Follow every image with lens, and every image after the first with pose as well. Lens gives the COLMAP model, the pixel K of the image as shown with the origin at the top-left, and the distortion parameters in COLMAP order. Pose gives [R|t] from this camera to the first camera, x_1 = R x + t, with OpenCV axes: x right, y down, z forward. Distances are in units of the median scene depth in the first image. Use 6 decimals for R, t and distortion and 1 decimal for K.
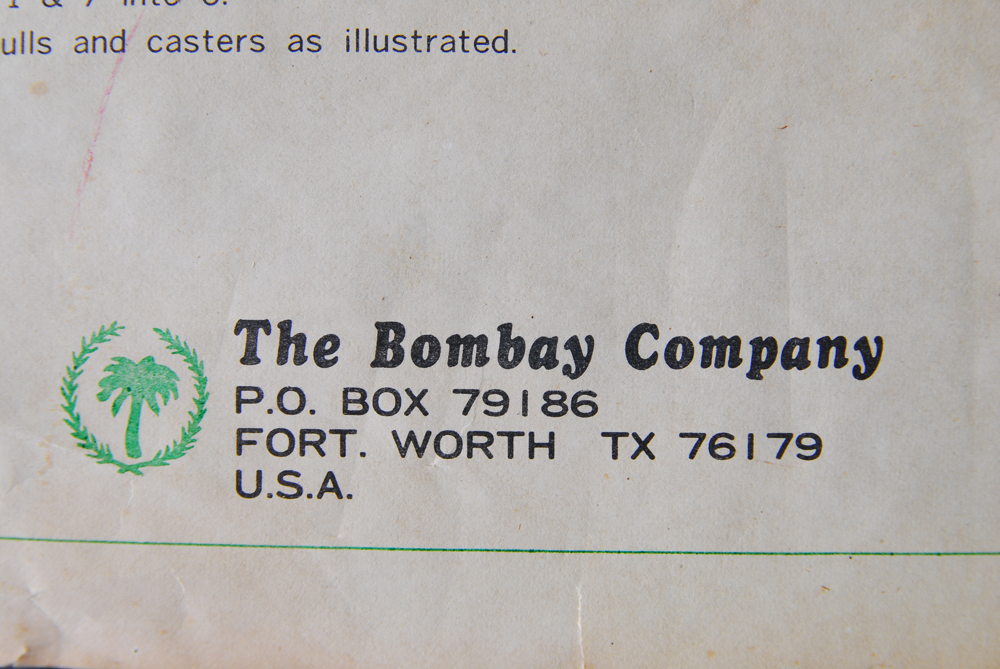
lens RADIAL K [[1930.0, 0, 499.7], [0, 1930.0, 333.8], [0, 0, 1]] dist [0.006024, 0.000000]
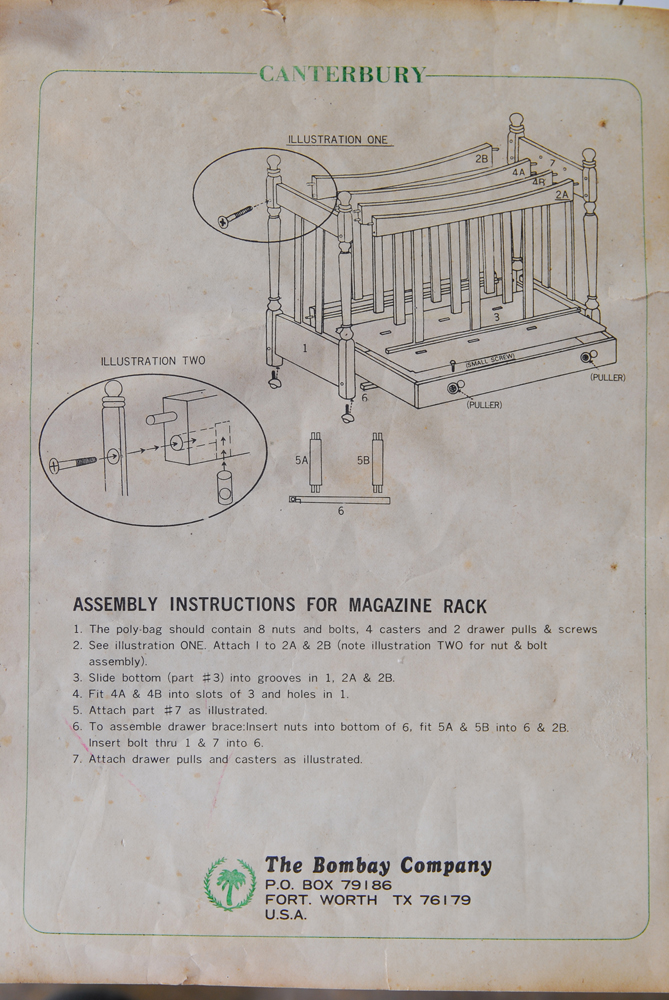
lens RADIAL K [[1930.0, 0, 334.8], [0, 1930.0, 509.8], [0, 0, 1]] dist [0.006024, 0.000000]
pose [[0.999877, -0.008471, -0.013175, 0.008853], [0.006133, 0.985716, -0.168307, -0.031471], [0.014413, 0.168206, 0.985647, -1.929585]]
